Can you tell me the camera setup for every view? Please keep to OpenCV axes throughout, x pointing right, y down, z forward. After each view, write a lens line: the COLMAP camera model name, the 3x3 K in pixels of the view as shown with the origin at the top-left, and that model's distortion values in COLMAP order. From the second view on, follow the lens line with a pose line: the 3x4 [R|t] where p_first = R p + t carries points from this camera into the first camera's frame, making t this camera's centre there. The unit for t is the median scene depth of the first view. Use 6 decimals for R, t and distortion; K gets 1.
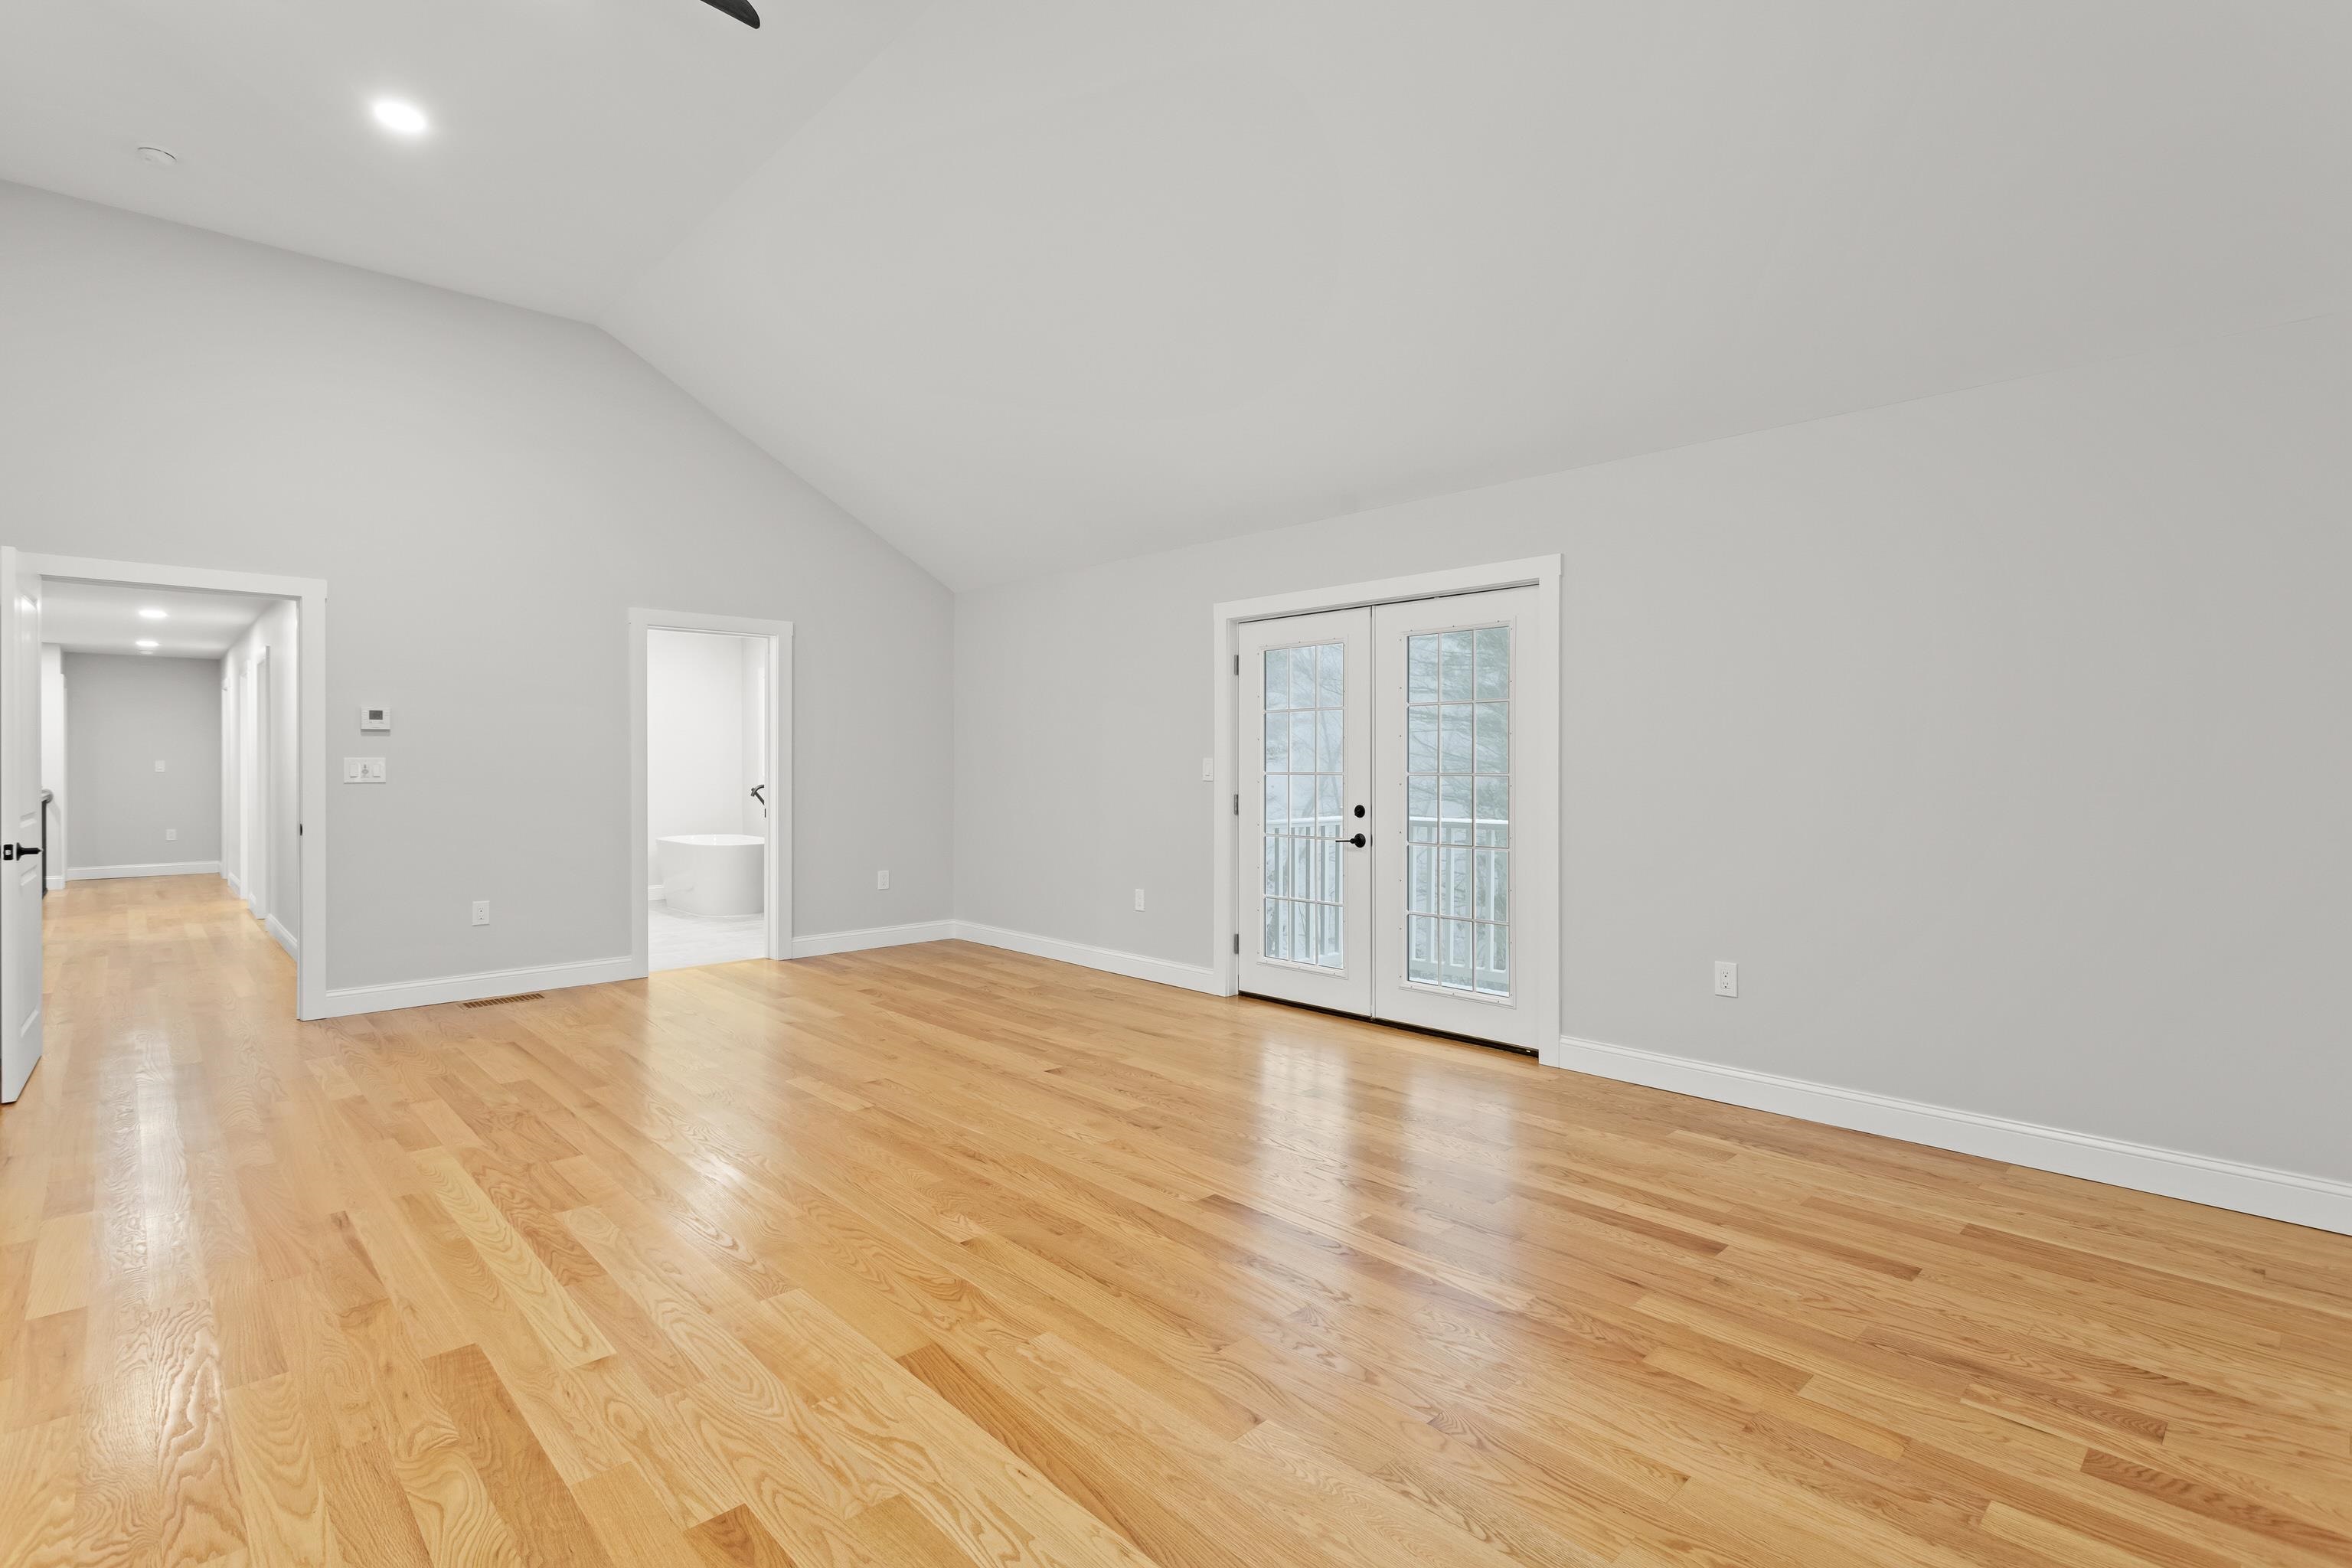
lens RADIAL K [[1115.9, 0, 1183.8], [0, 1115.9, 773.9], [0, 0, 1]] dist [-0.000958, 0.002795]
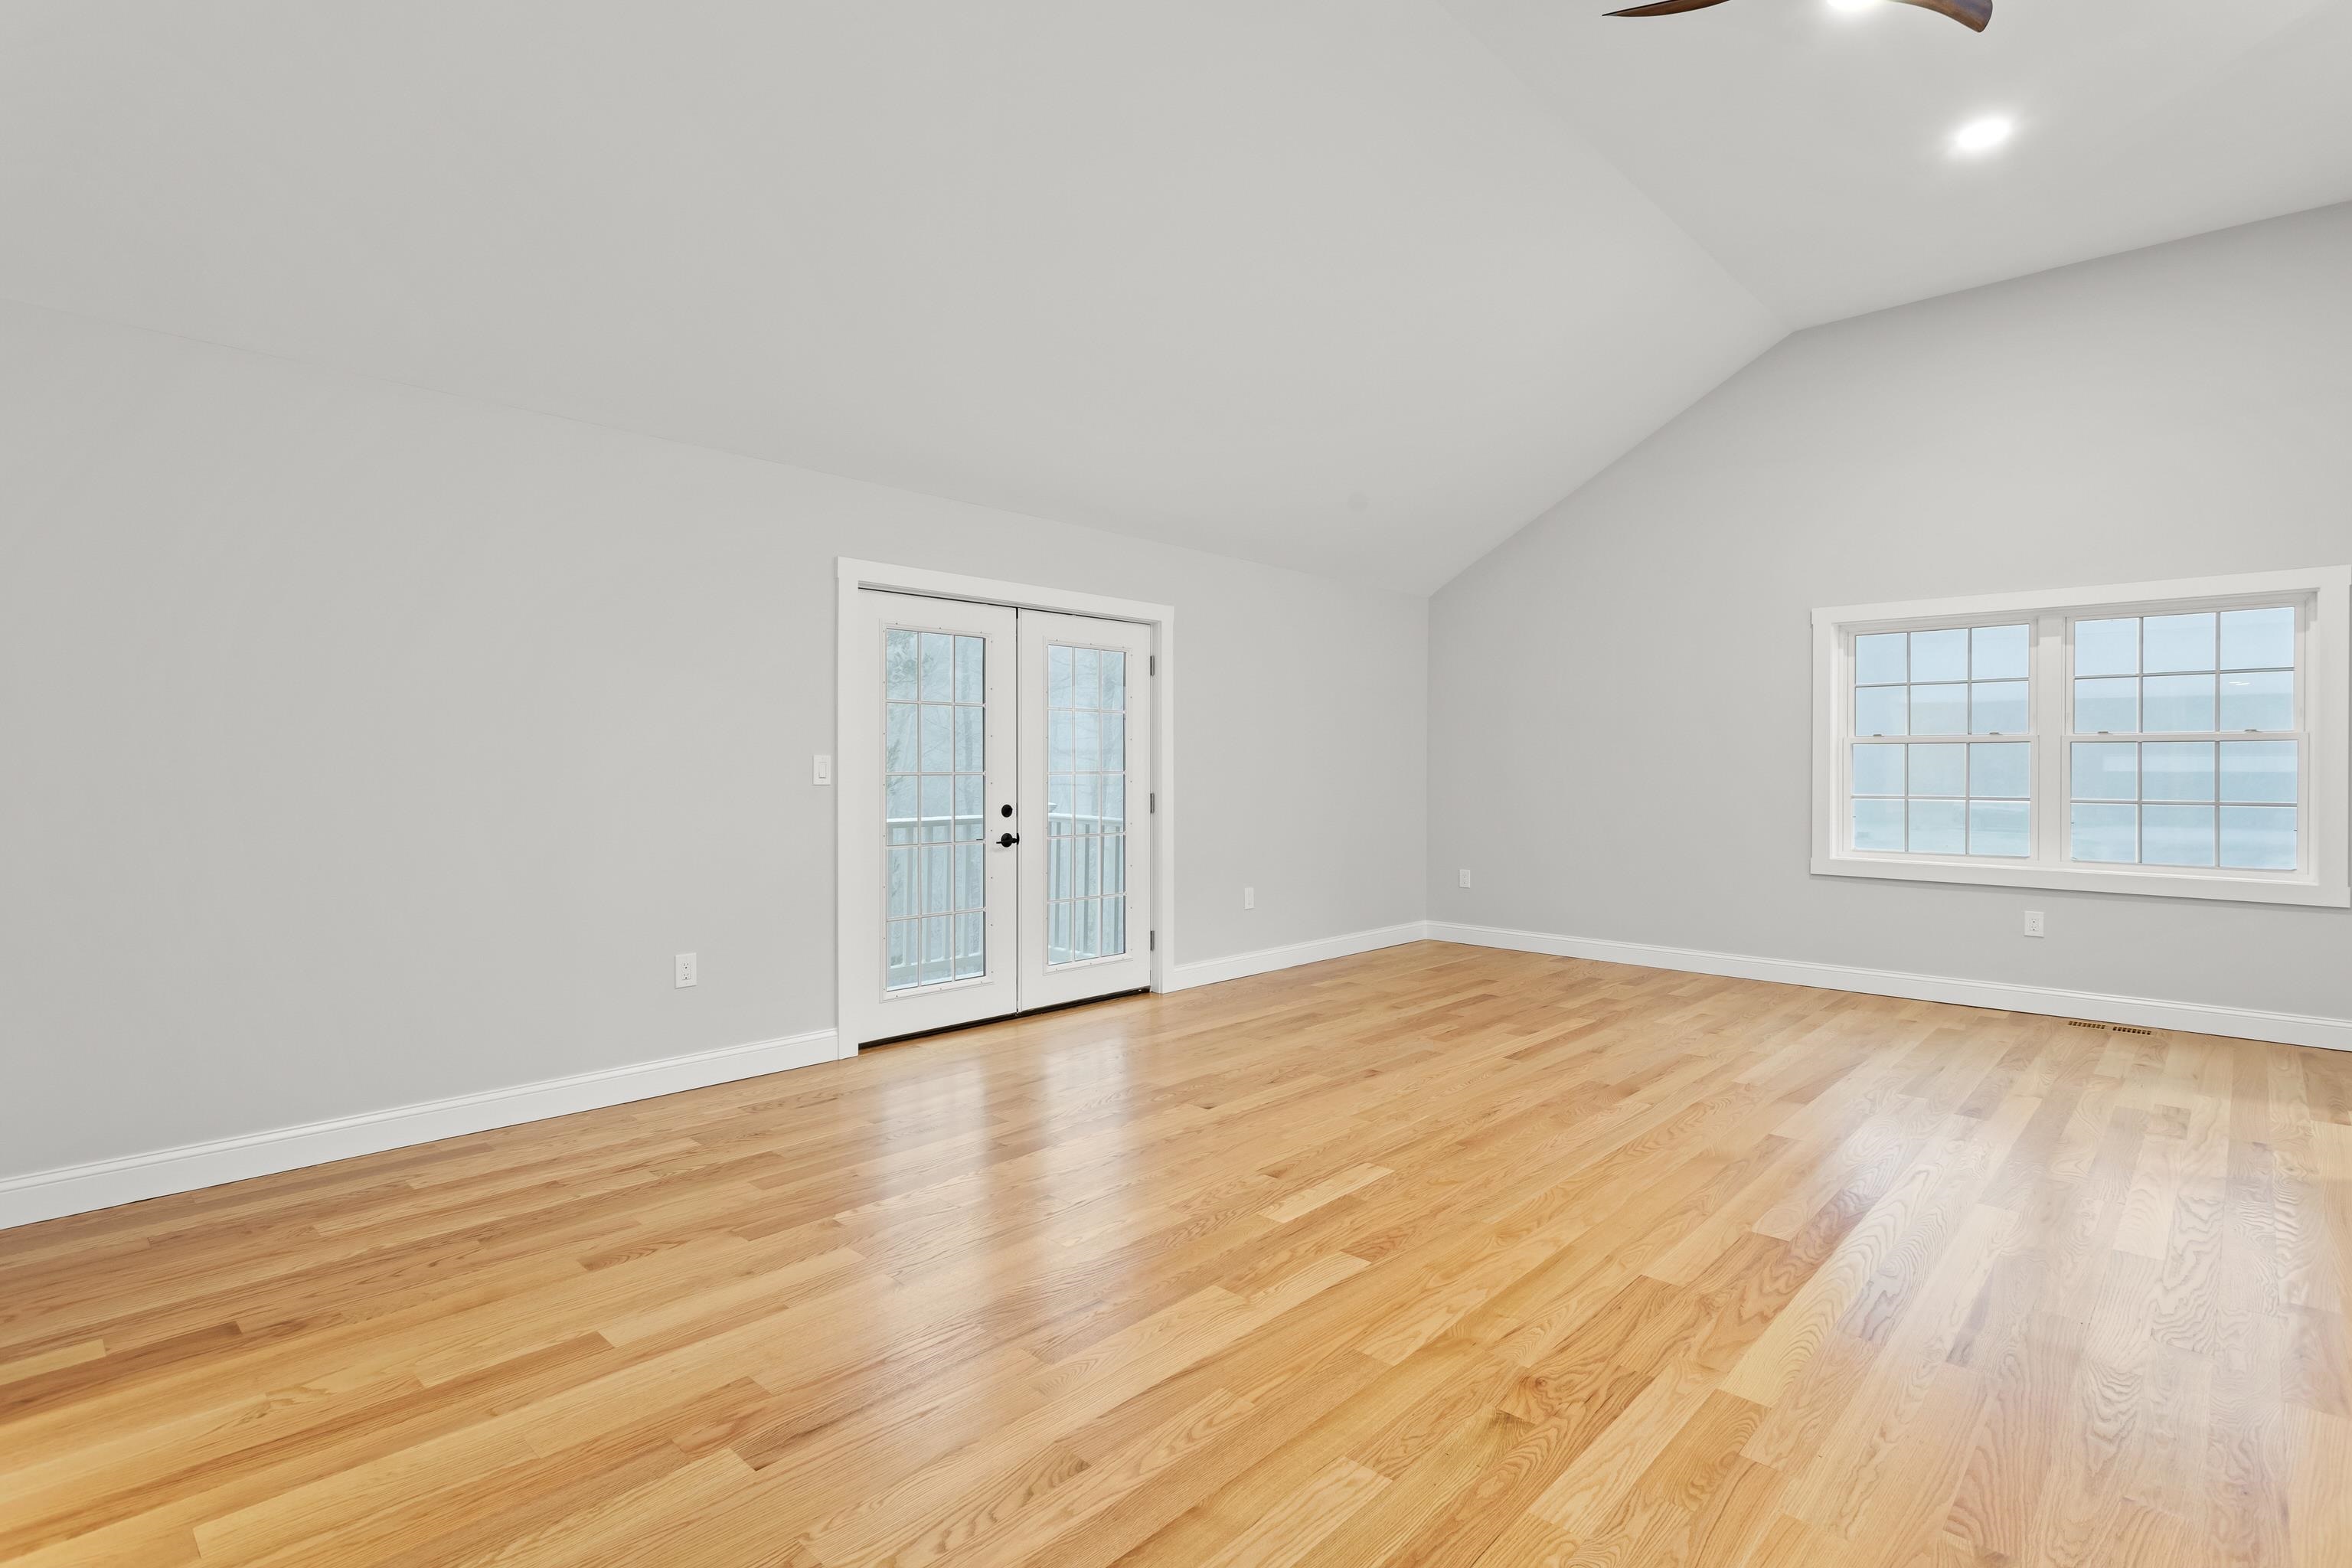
lens RADIAL K [[1115.9, 0, 1176.5], [0, 1115.9, 789.9], [0, 0, 1]] dist [-0.000958, 0.002795]
pose [[-0.044707, -0.023590, 0.998722, -1.131904], [0.004899, 0.999704, 0.023833, -0.011617], [-0.998988, 0.005958, -0.044579, 1.191829]]
